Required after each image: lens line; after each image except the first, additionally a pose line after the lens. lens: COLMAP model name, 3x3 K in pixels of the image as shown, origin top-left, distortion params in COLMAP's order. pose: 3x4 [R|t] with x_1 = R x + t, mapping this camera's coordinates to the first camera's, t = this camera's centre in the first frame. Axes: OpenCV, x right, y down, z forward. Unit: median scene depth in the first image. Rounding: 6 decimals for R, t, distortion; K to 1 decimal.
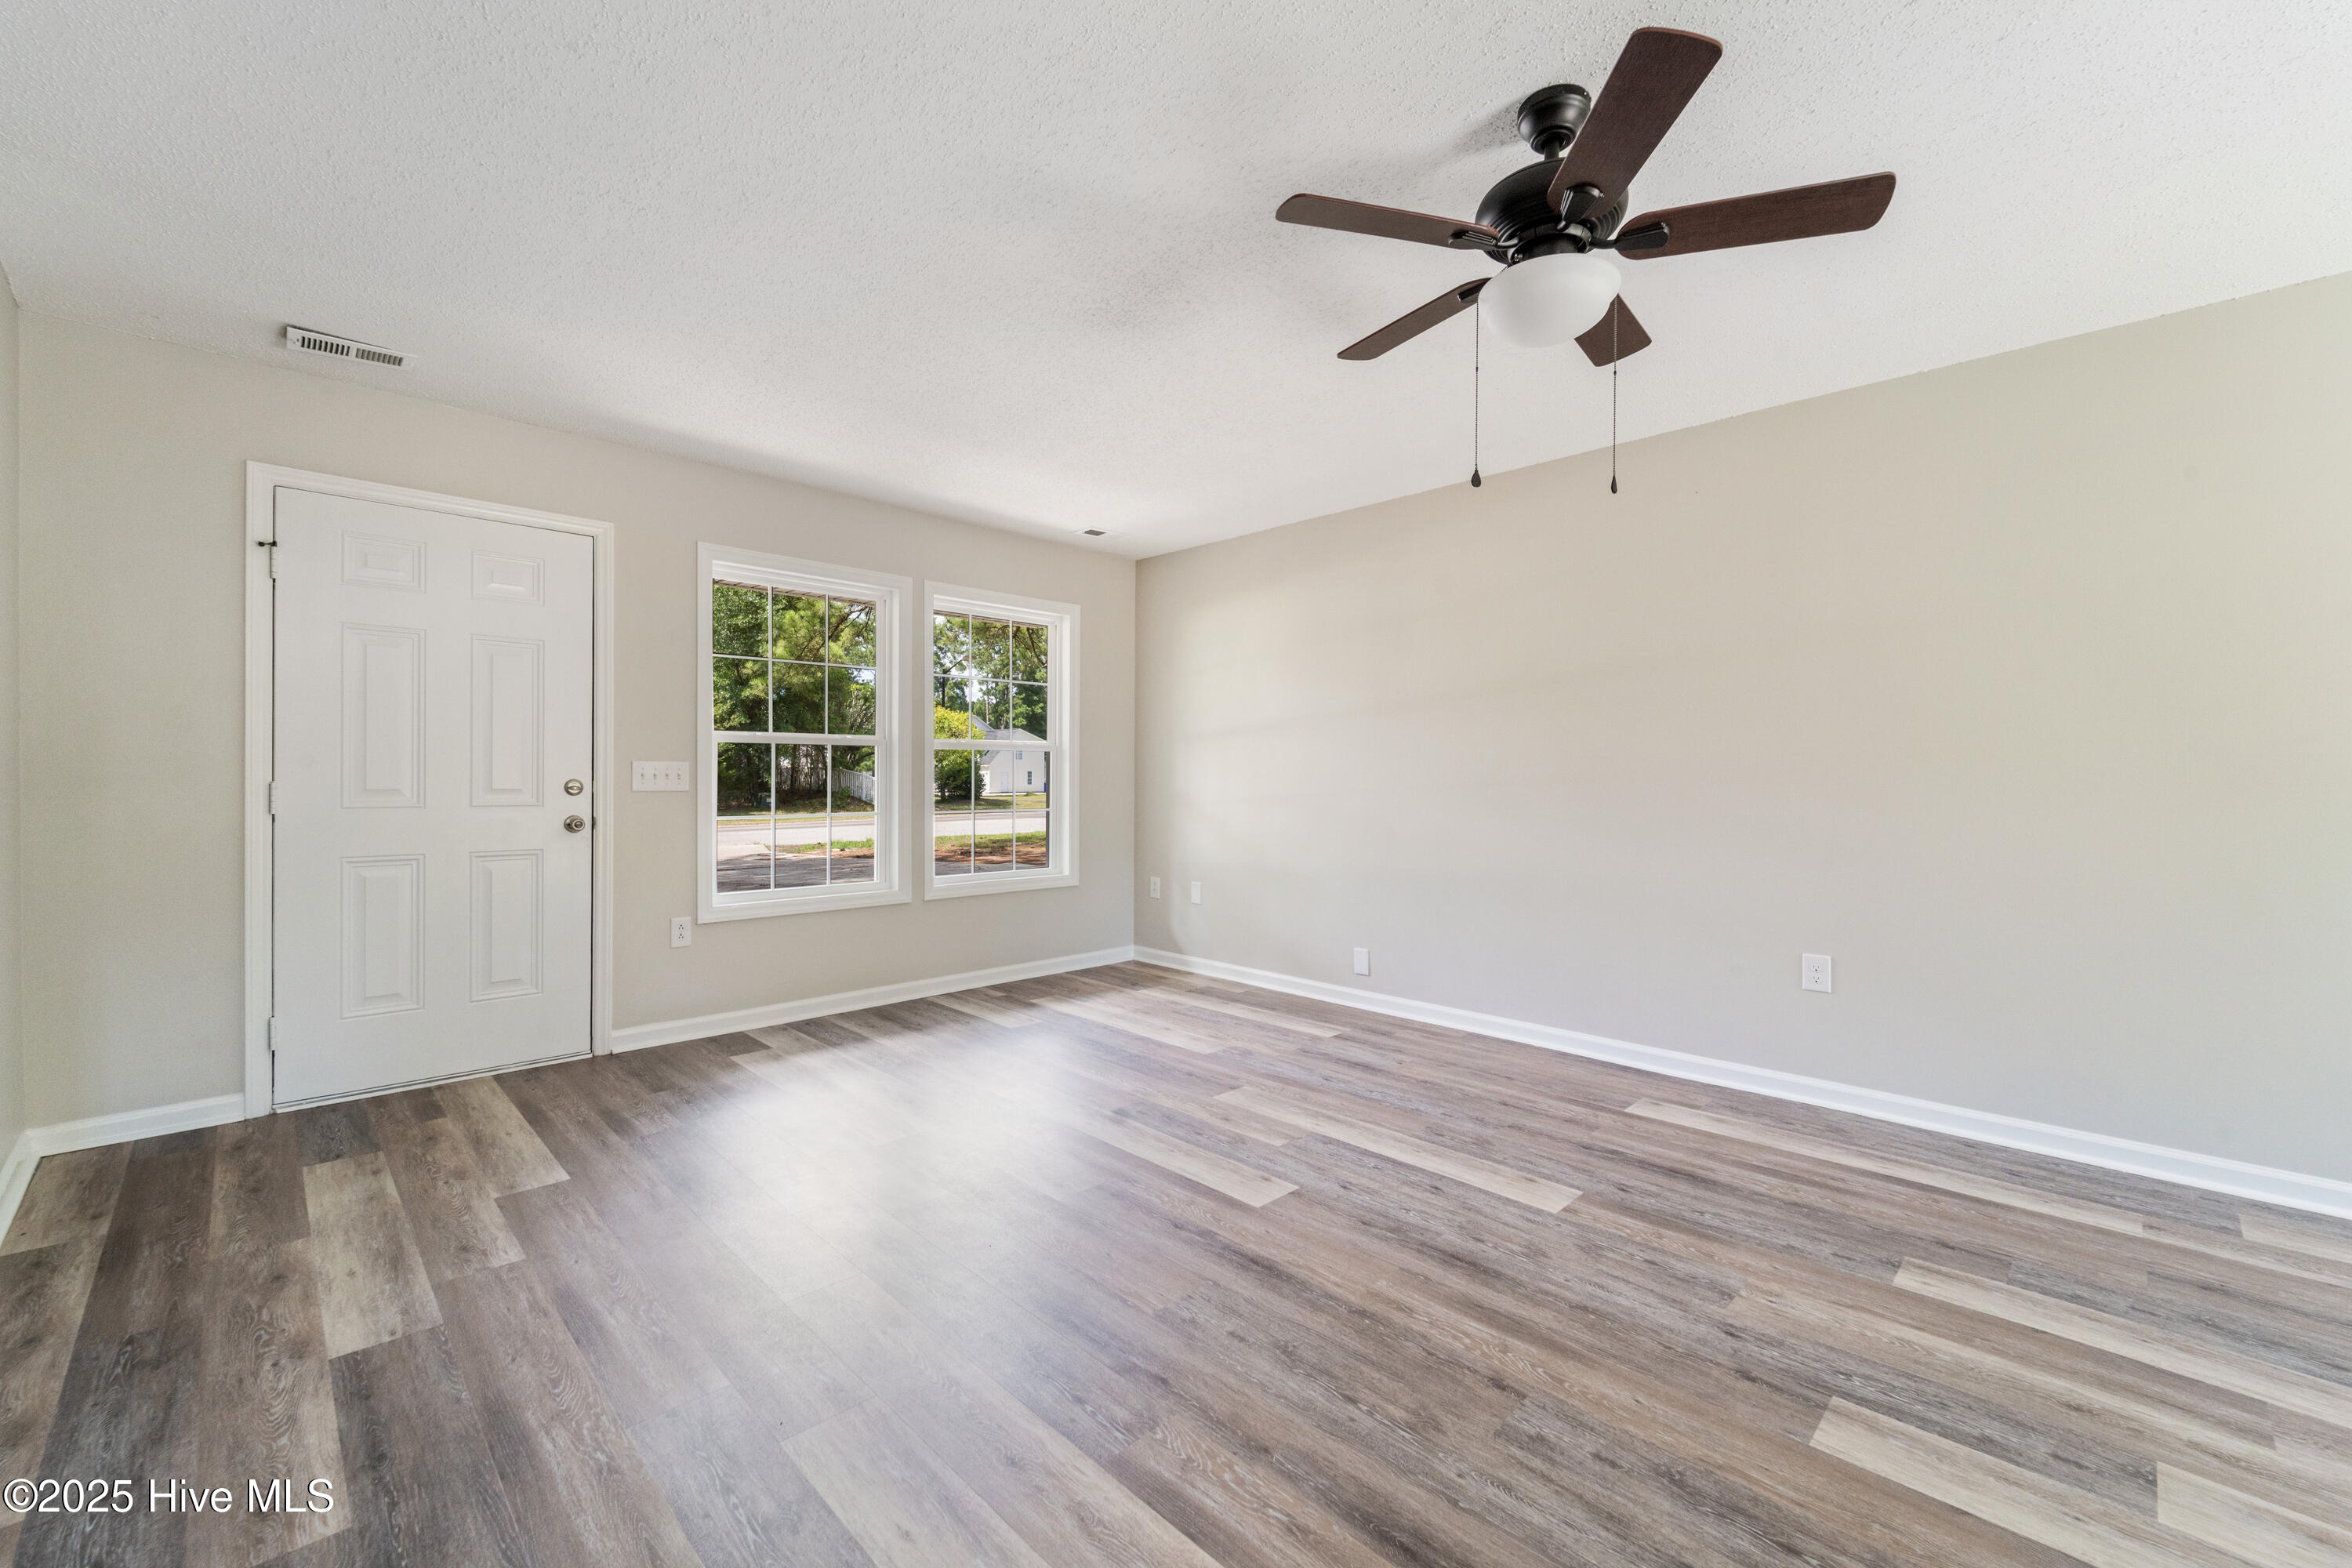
lens RADIAL K [[944.6, 0, 1167.3], [0, 944.6, 788.2], [0, 0, 1]] dist [-0.001954, -0.000563]
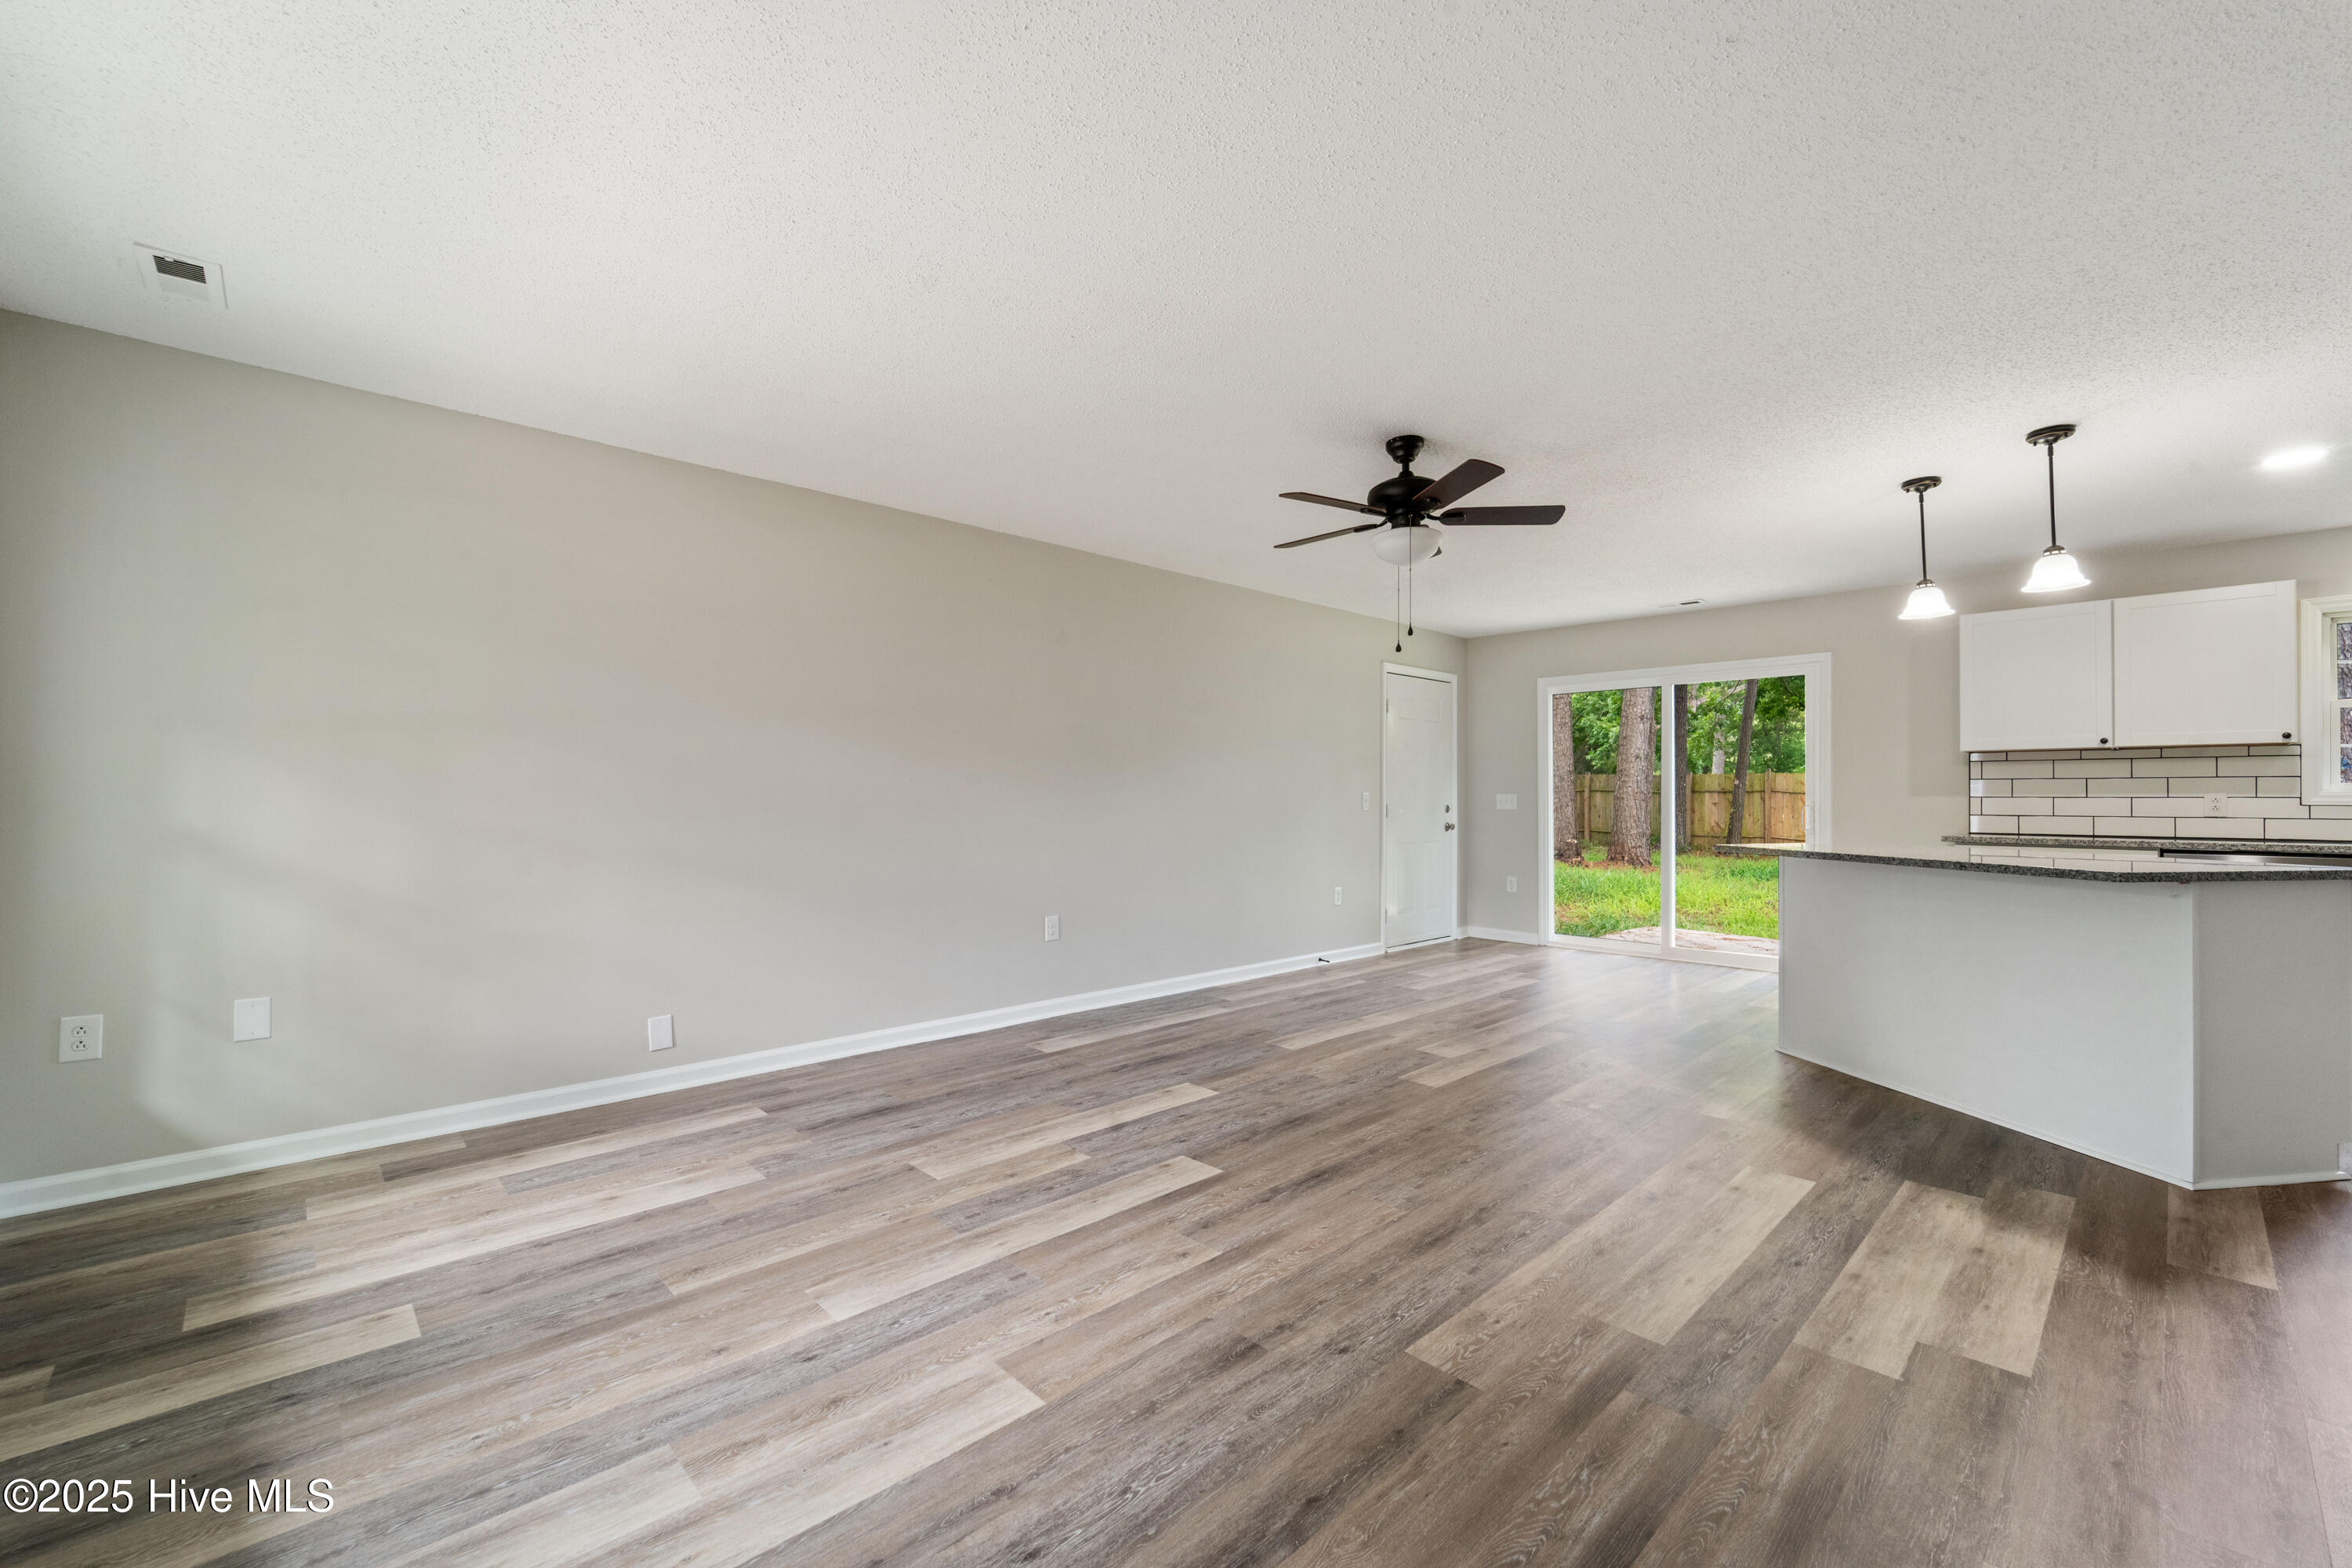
lens RADIAL K [[954.2, 0, 1160.8], [0, 954.2, 793.8], [0, 0, 1]] dist [0.000299, -0.000442]
pose [[0.018365, -0.001529, 0.999830, -0.905266], [0.011380, 0.999934, 0.001320, -0.018645], [-0.999767, 0.011353, 0.018381, 0.882316]]
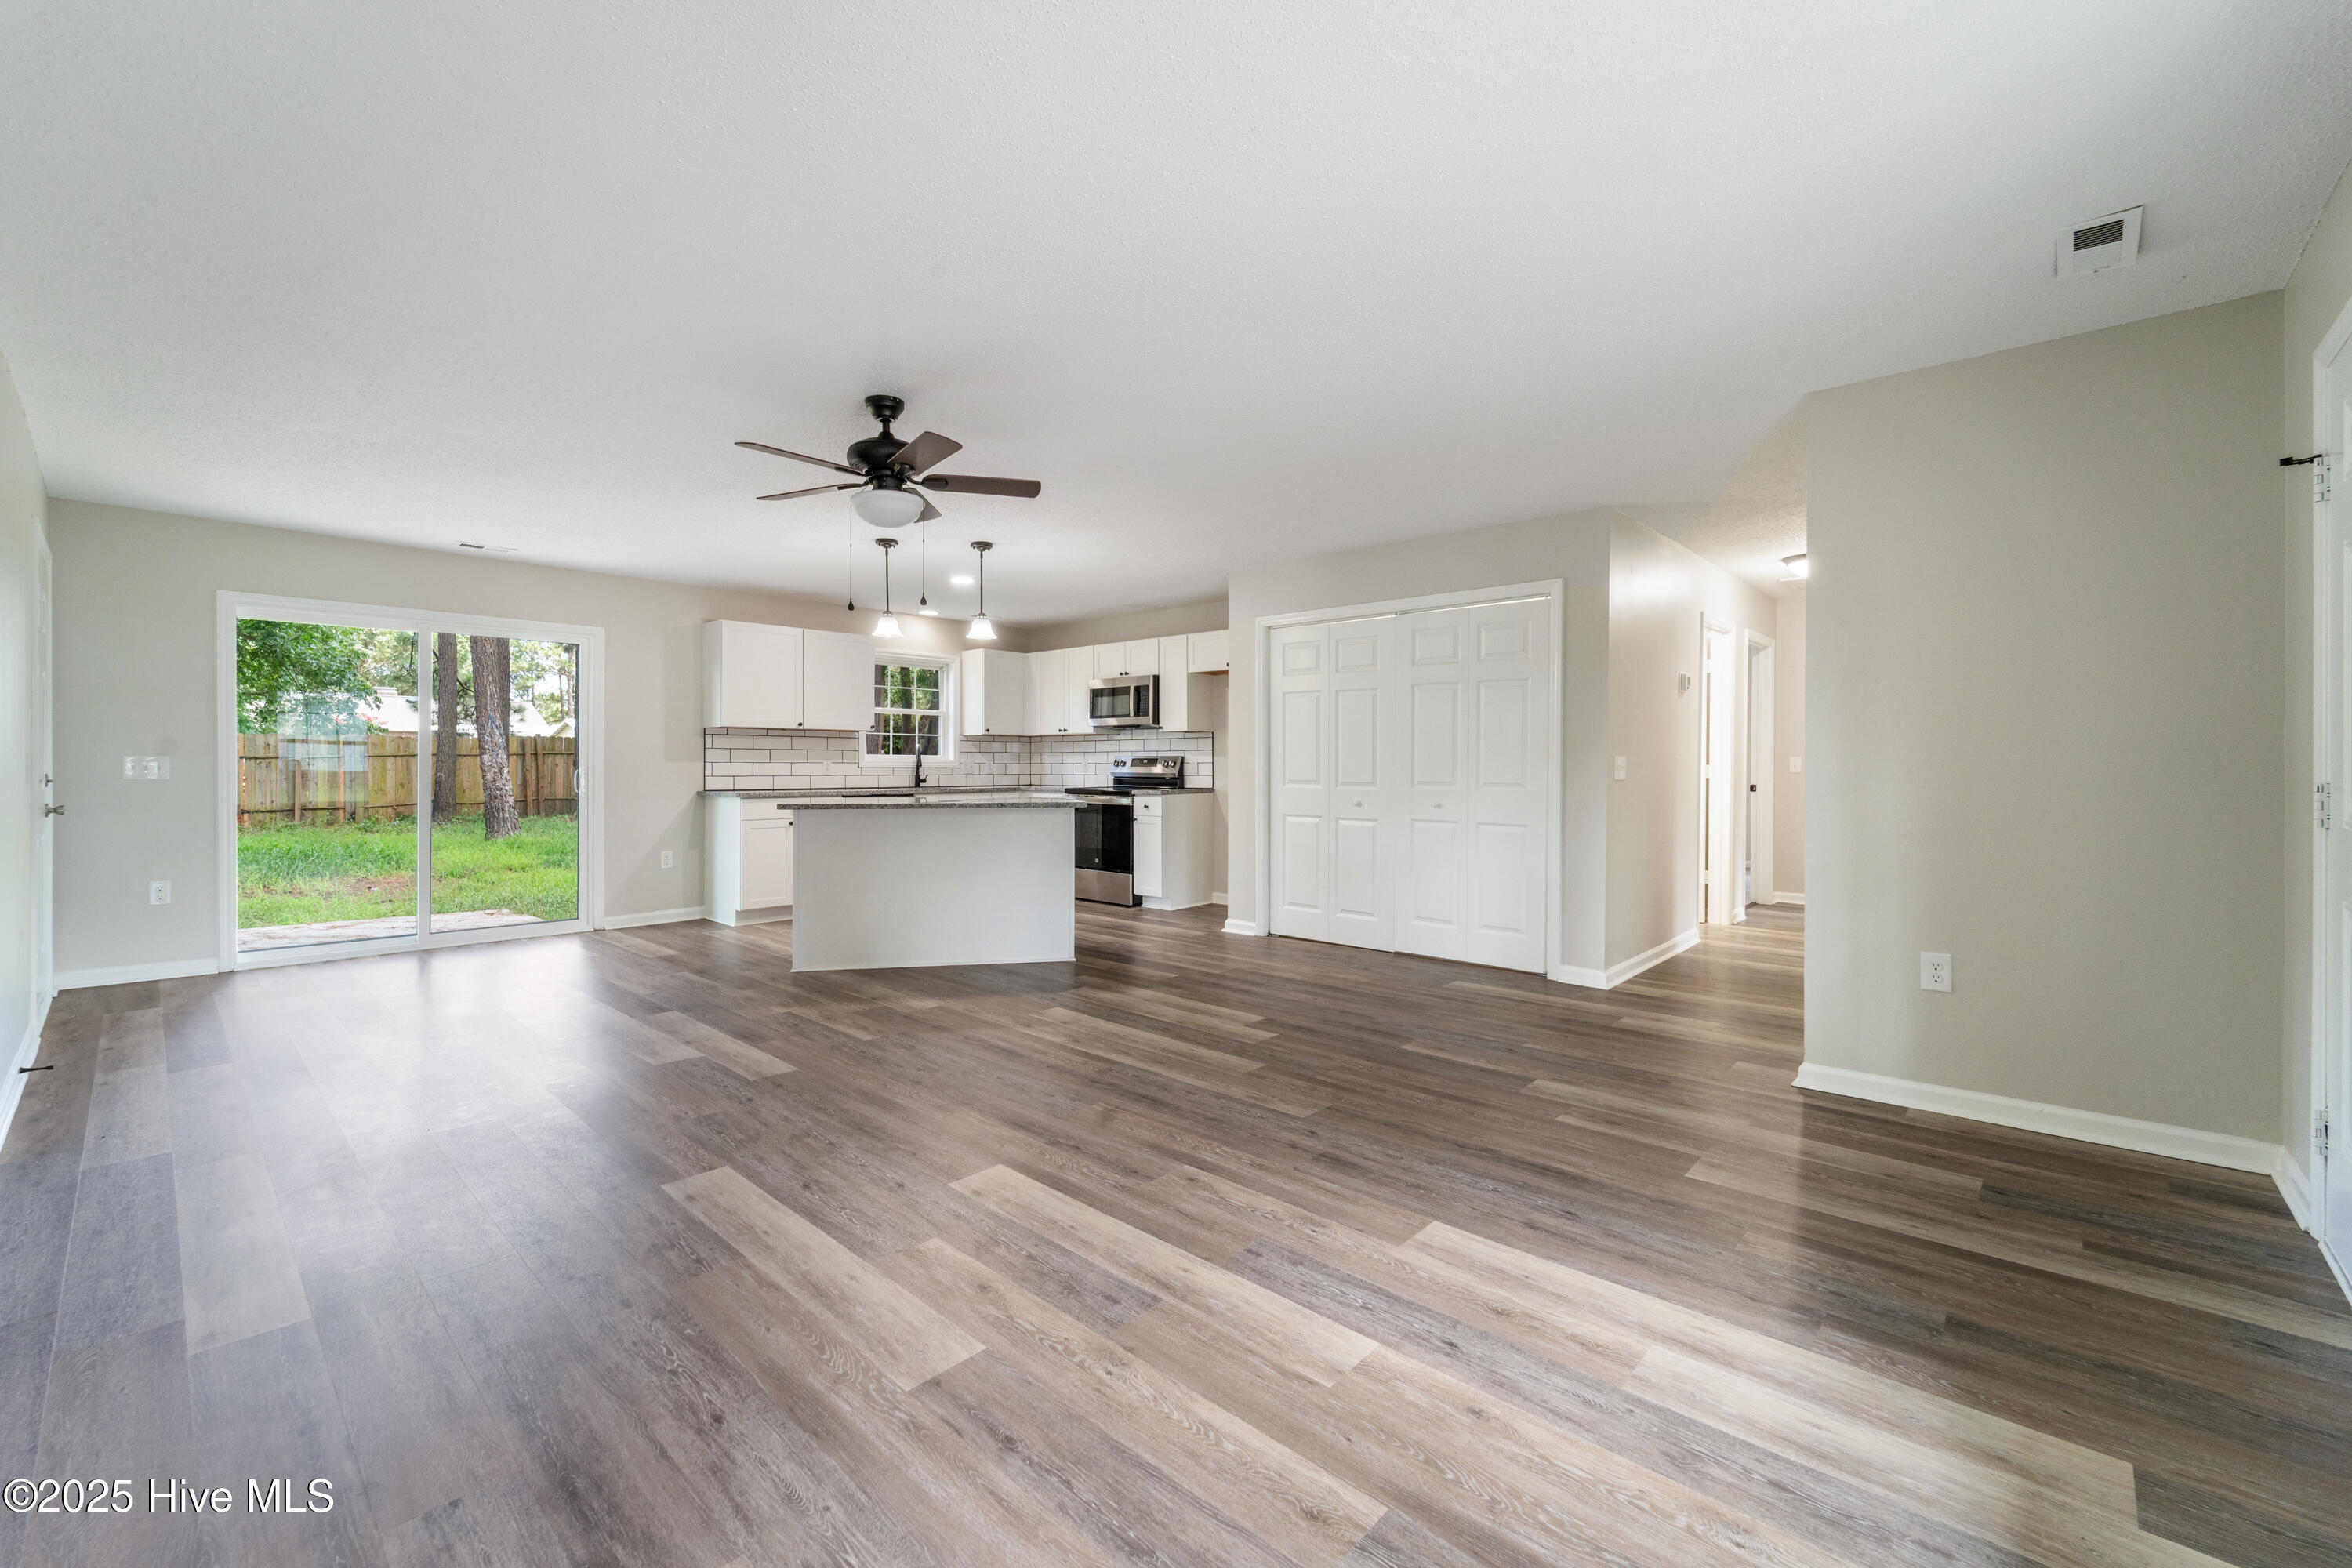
lens RADIAL K [[953.7, 0, 1165.2], [0, 953.7, 772.8], [0, 0, 1]] dist [-0.000062, -0.000413]
pose [[-0.998890, -0.006984, -0.046583, -0.032396], [-0.007958, 0.999753, 0.020755, -0.023784], [0.046426, 0.021103, -0.998699, 1.756509]]
